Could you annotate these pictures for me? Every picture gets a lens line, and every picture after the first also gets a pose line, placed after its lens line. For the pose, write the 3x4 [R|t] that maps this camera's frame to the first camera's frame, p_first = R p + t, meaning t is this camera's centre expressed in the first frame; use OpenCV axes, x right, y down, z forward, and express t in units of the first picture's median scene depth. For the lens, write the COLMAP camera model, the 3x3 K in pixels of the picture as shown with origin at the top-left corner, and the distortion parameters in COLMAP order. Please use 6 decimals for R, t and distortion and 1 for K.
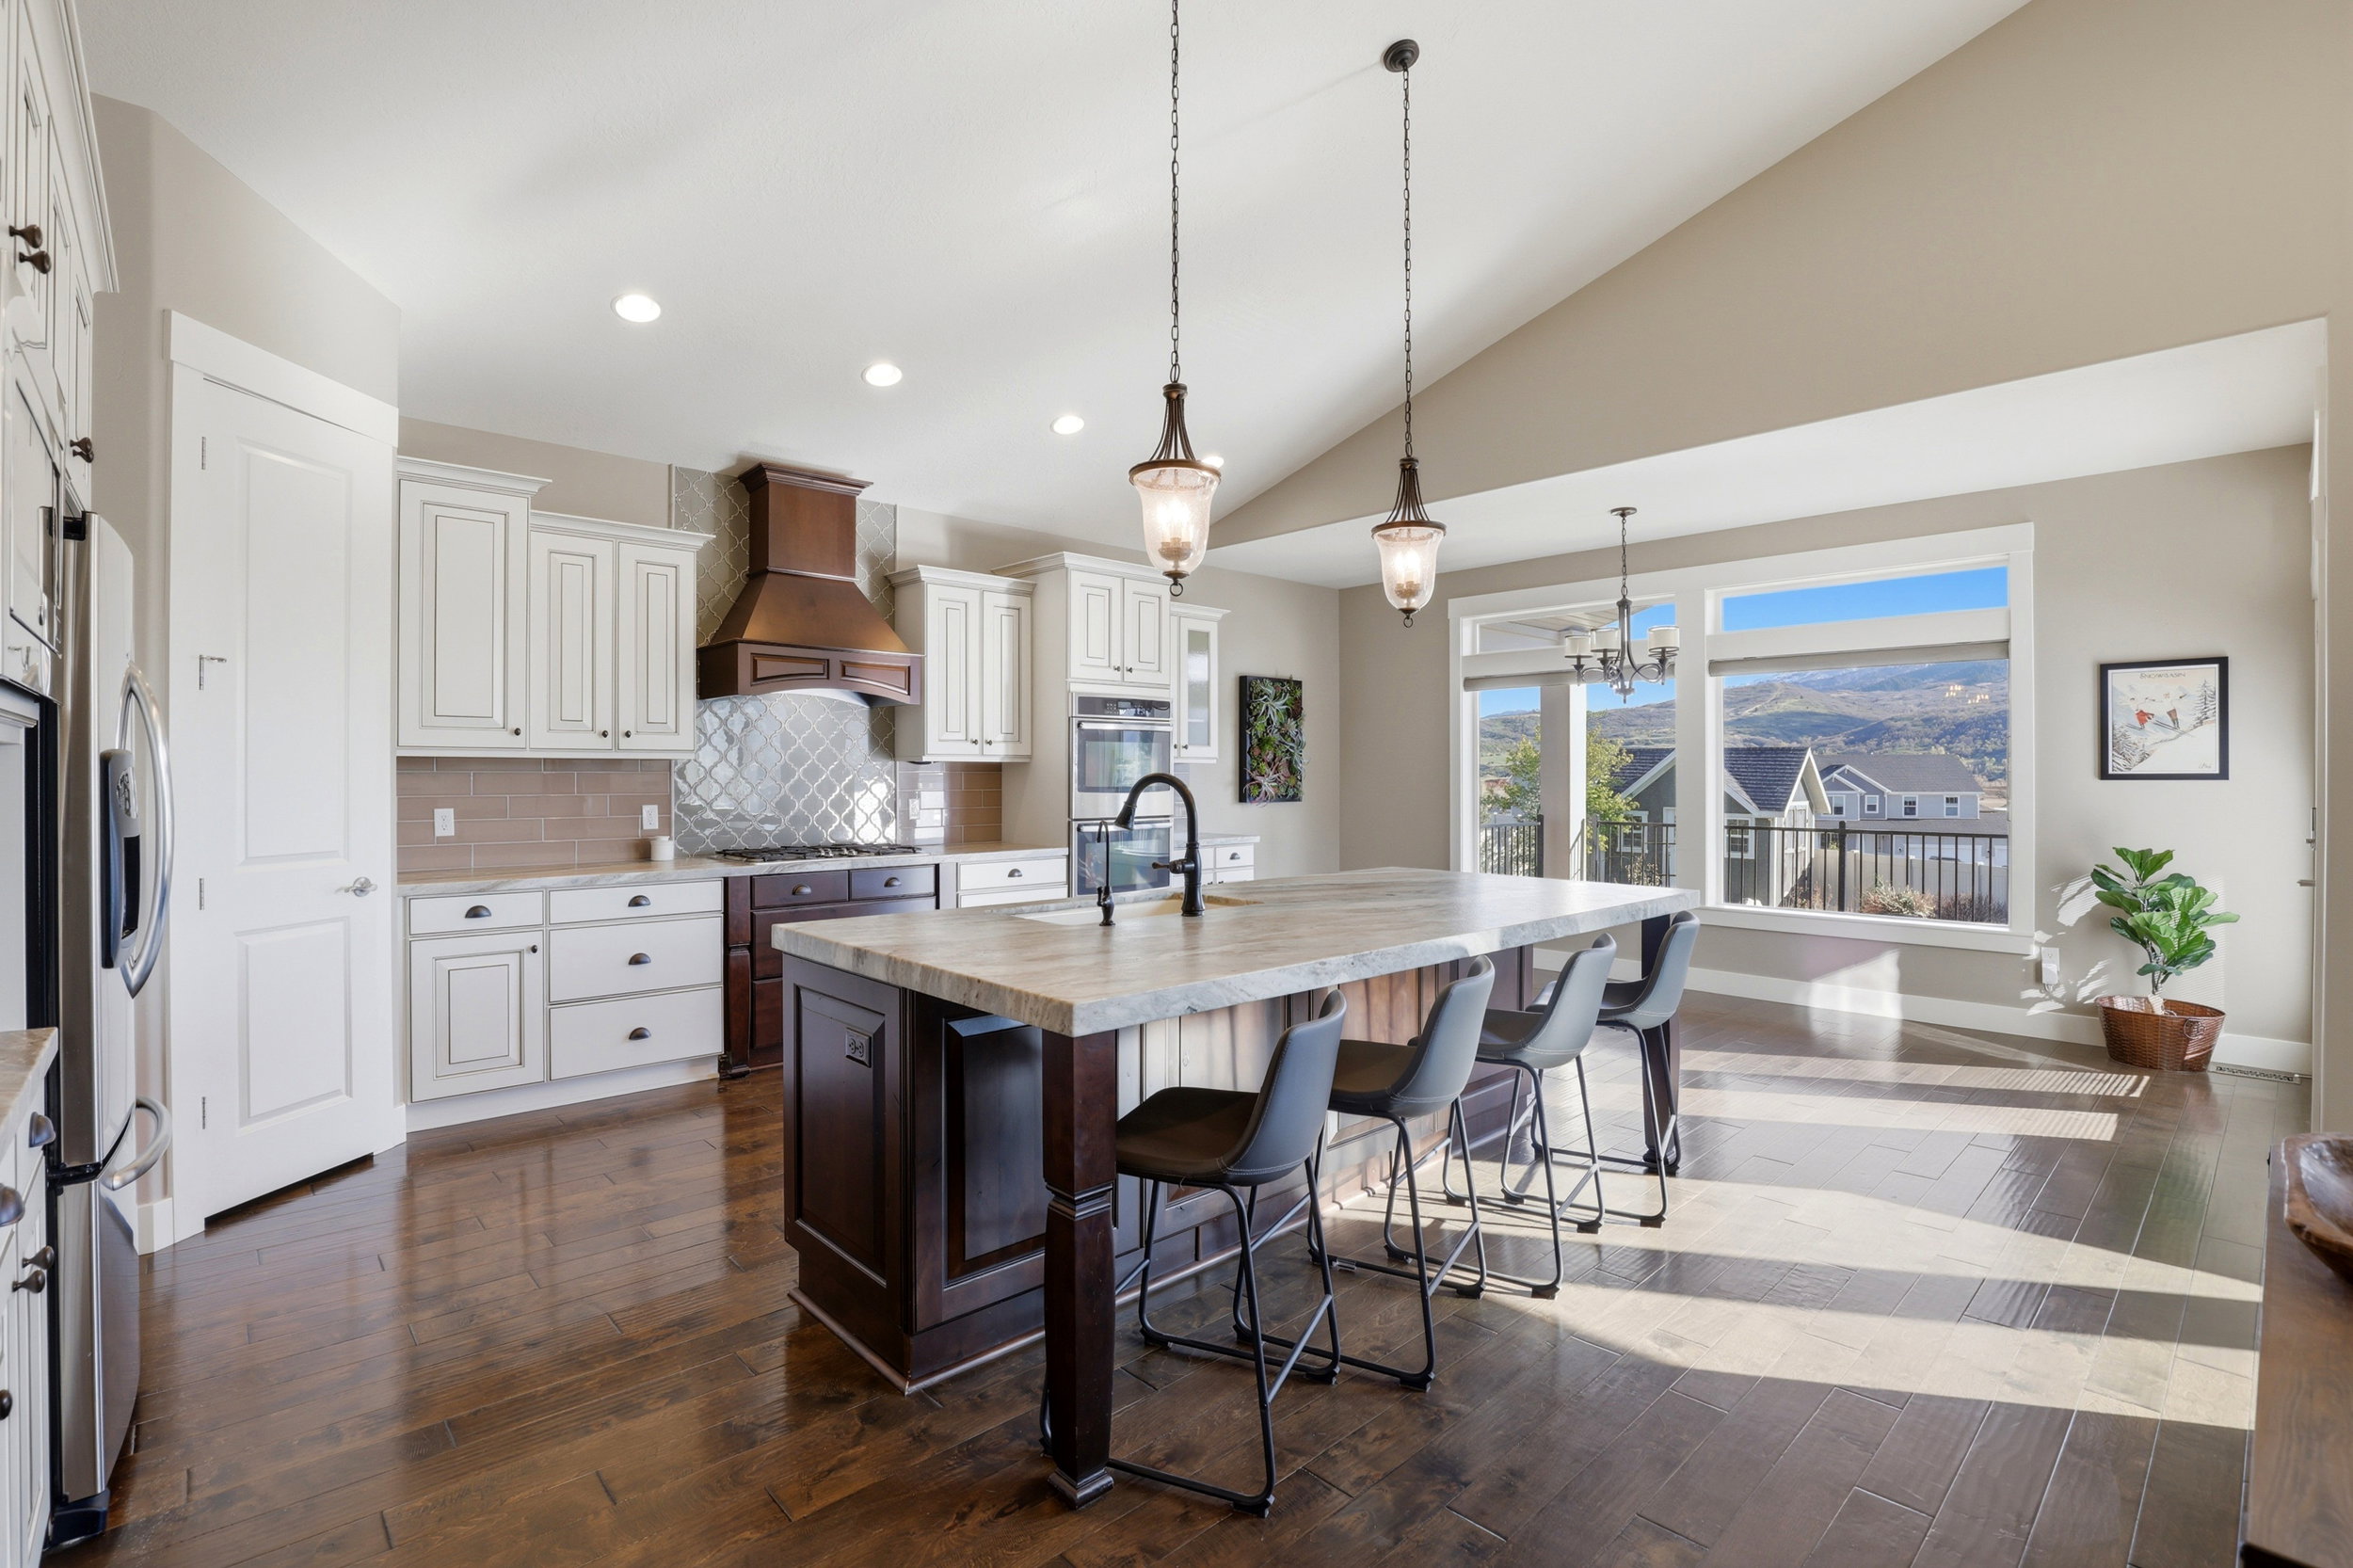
lens RADIAL K [[1080.0, 0, 1173.5], [0, 1080.0, 770.3], [0, 0, 1]] dist [-0.034244, 0.001850]
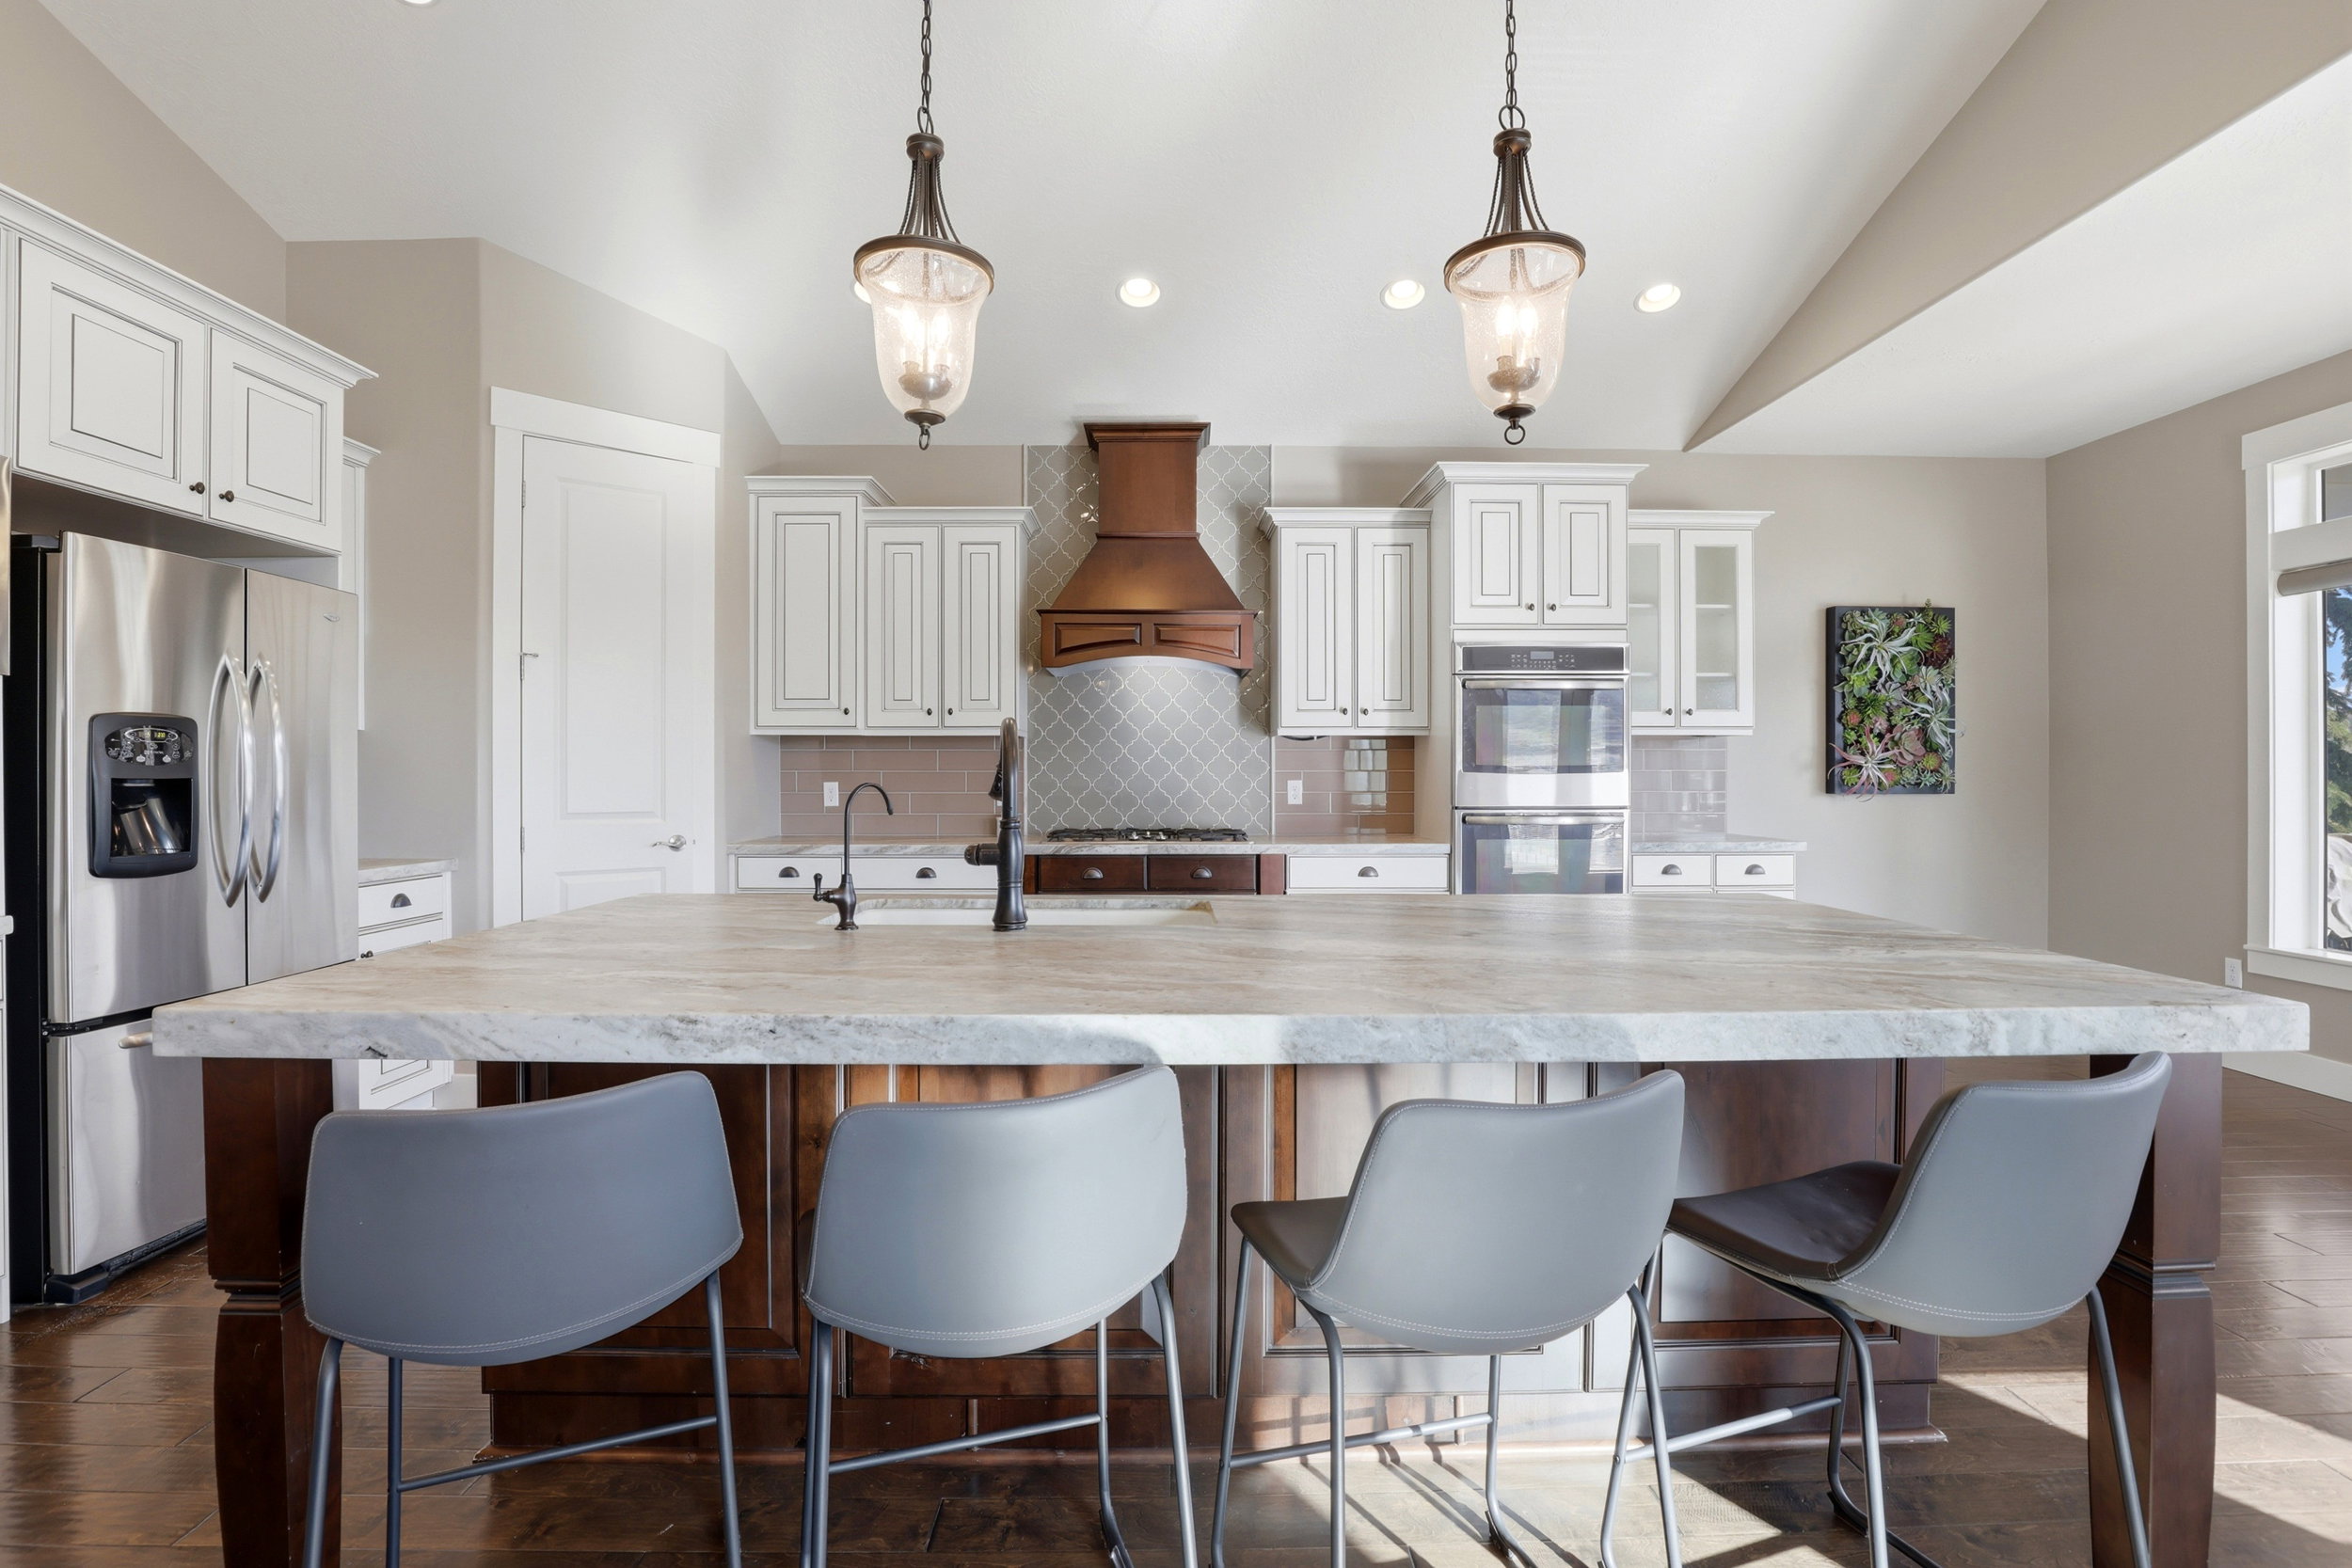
lens RADIAL K [[1079.4, 0, 1177.7], [0, 1079.4, 775.7], [0, 0, 1]] dist [-0.034244, 0.001850]
pose [[0.742624, -0.003143, -0.669701, 0.272309], [0.003209, 0.999994, -0.001136, 0.023335], [0.669701, -0.001306, 0.742630, 0.296646]]
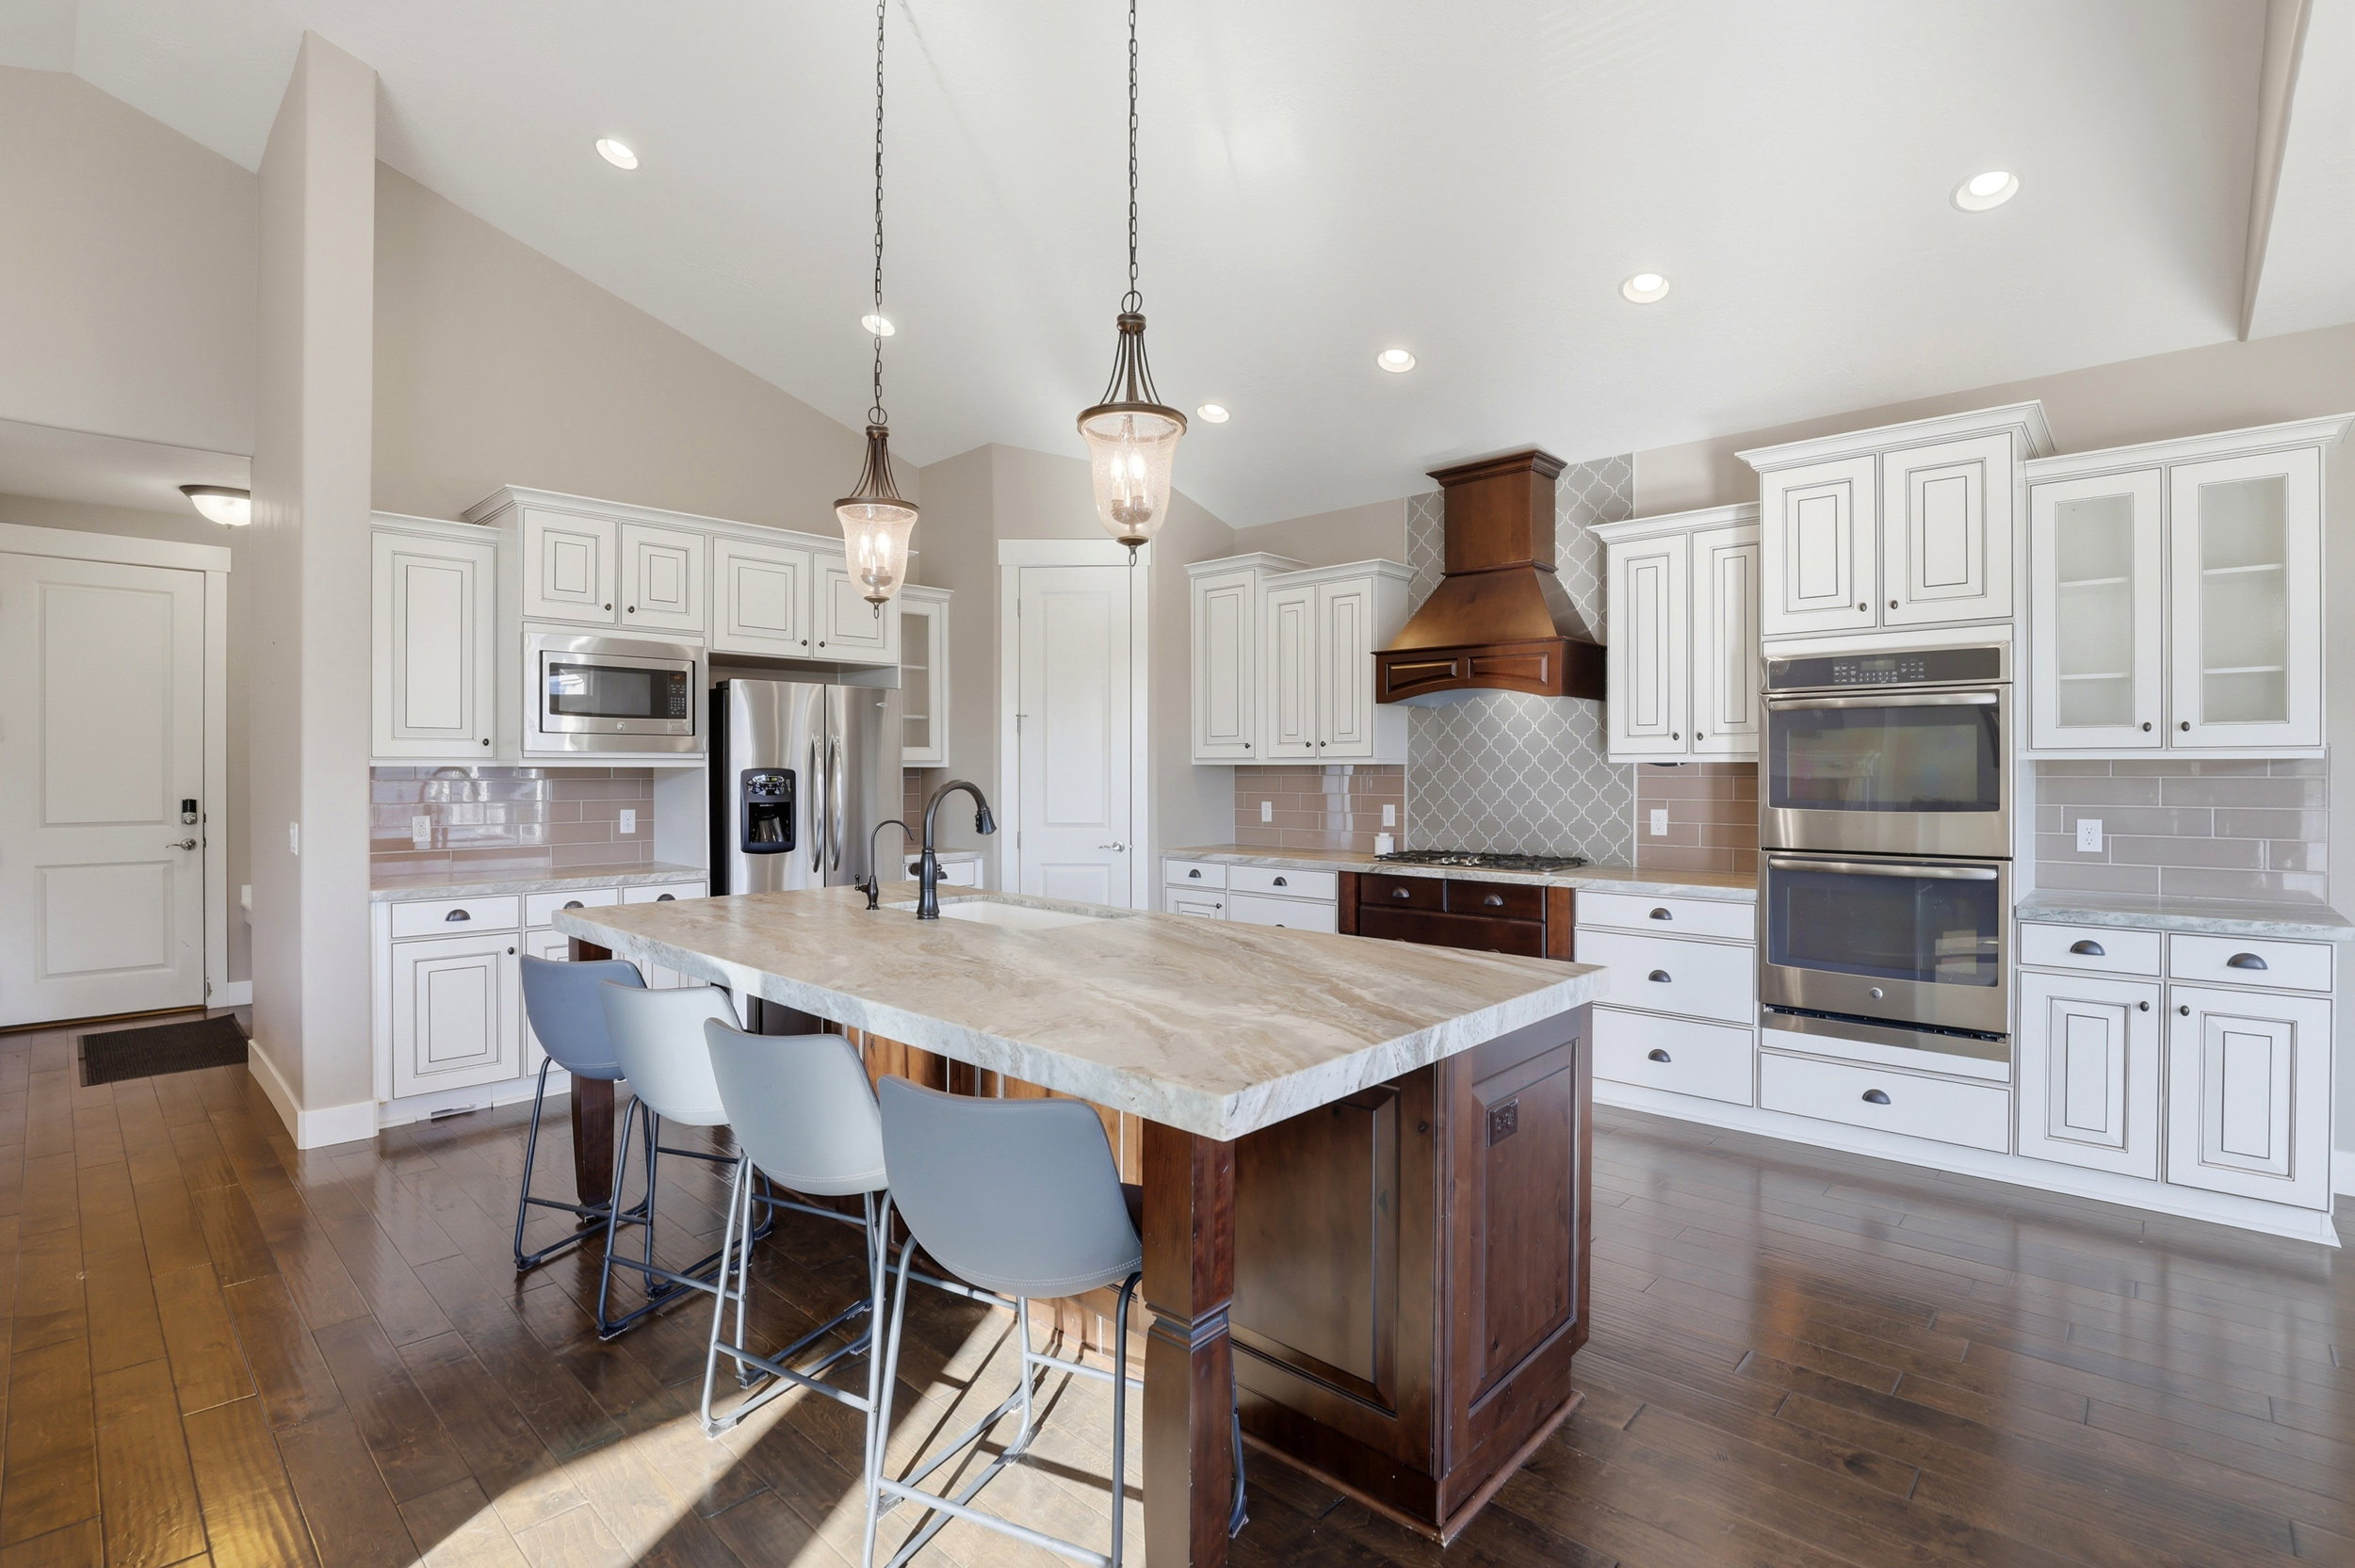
lens RADIAL K [[1080.7, 0, 1175.1], [0, 1080.7, 774.2], [0, 0, 1]] dist [-0.034244, 0.001850]
pose [[0.068065, -0.002364, -0.997678, 0.536301], [-0.001078, 0.999996, -0.002443, 0.002322], [0.997680, 0.001242, 0.068062, 0.593146]]
